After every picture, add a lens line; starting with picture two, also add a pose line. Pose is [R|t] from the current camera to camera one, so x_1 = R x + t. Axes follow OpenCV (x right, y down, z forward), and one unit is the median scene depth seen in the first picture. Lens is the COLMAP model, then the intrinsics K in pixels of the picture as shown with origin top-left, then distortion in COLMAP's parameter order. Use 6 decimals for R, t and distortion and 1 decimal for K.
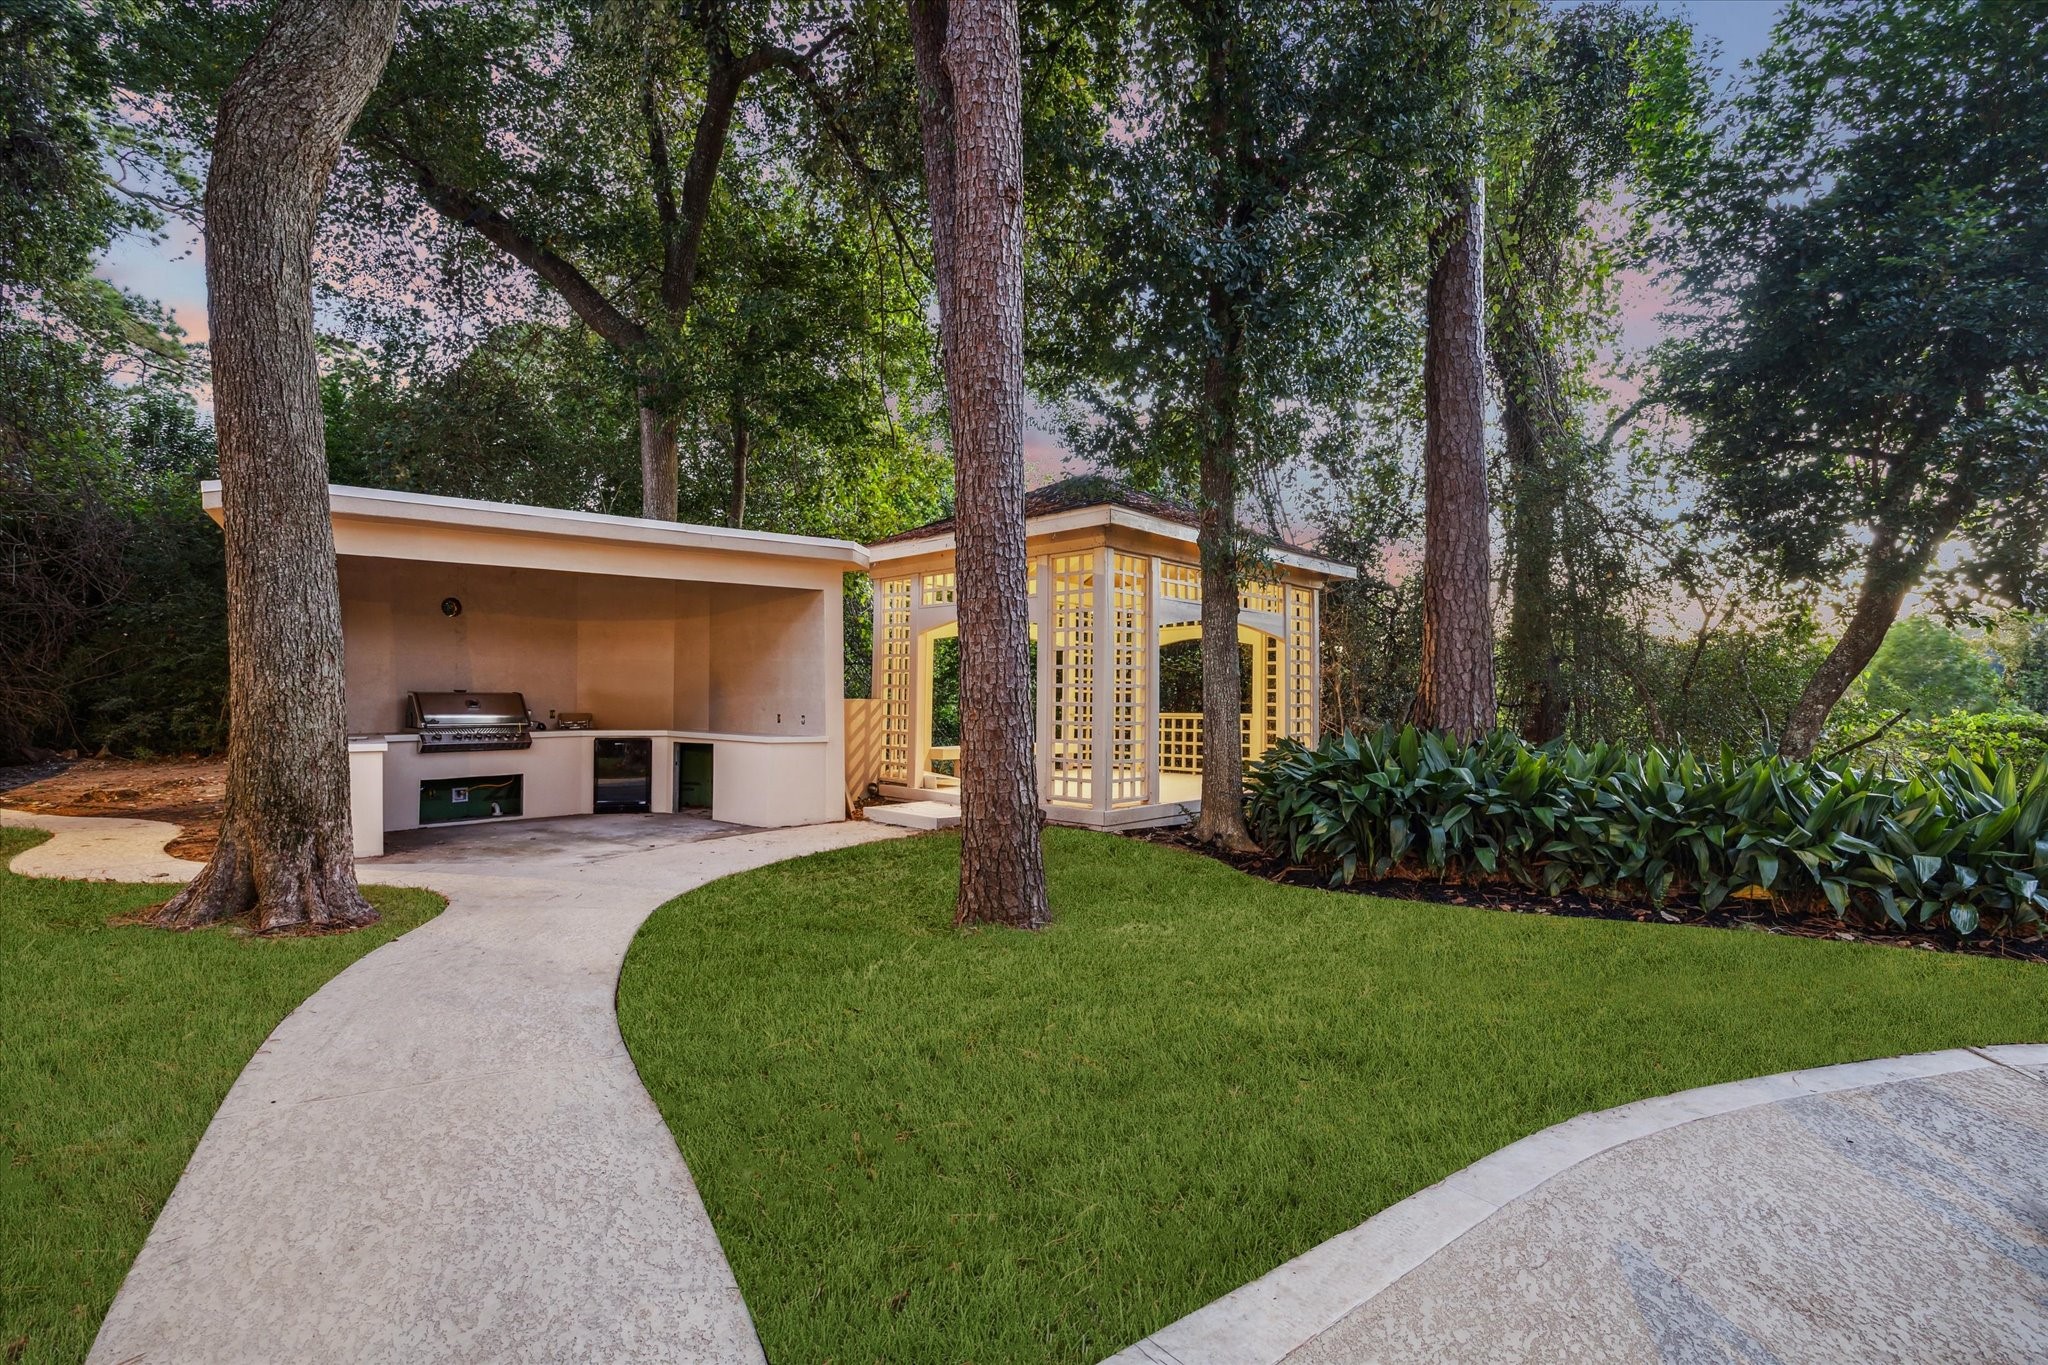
lens RADIAL K [[905.6, 0, 1024.2], [0, 905.6, 685.0], [0, 0, 1]] dist [-0.016280, -0.000106]
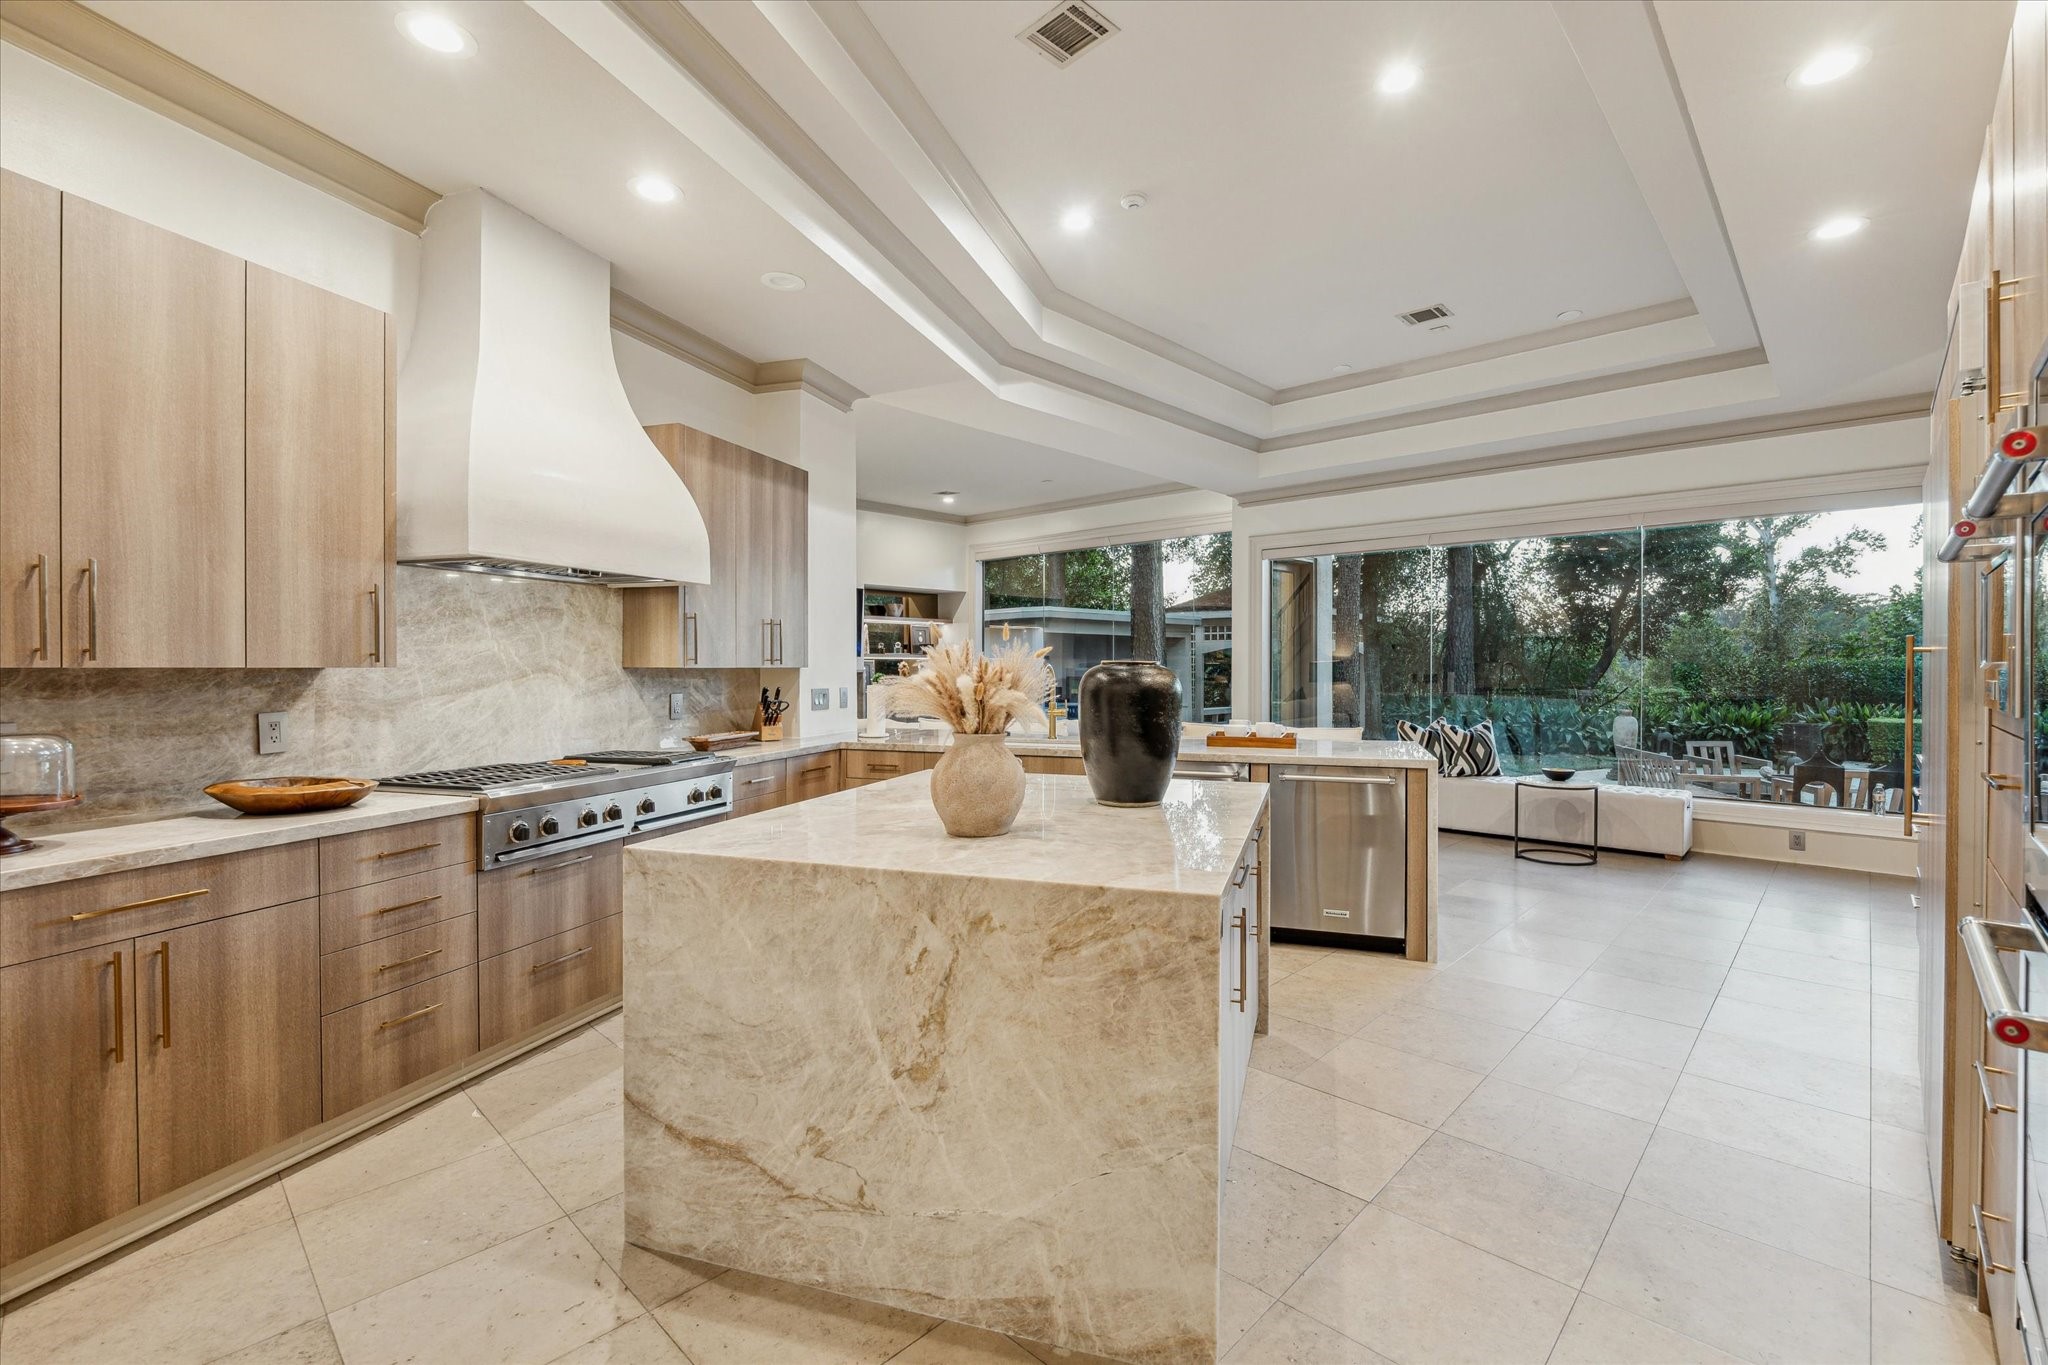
lens RADIAL K [[905.6, 0, 1021.8], [0, 905.6, 678.4], [0, 0, 1]] dist [-0.016280, -0.000106]
pose [[0.992961, -0.002107, 0.118419, -1.507516], [-0.001480, 0.999543, 0.030194, -0.108560], [-0.118429, -0.030157, 0.992505, -1.974203]]
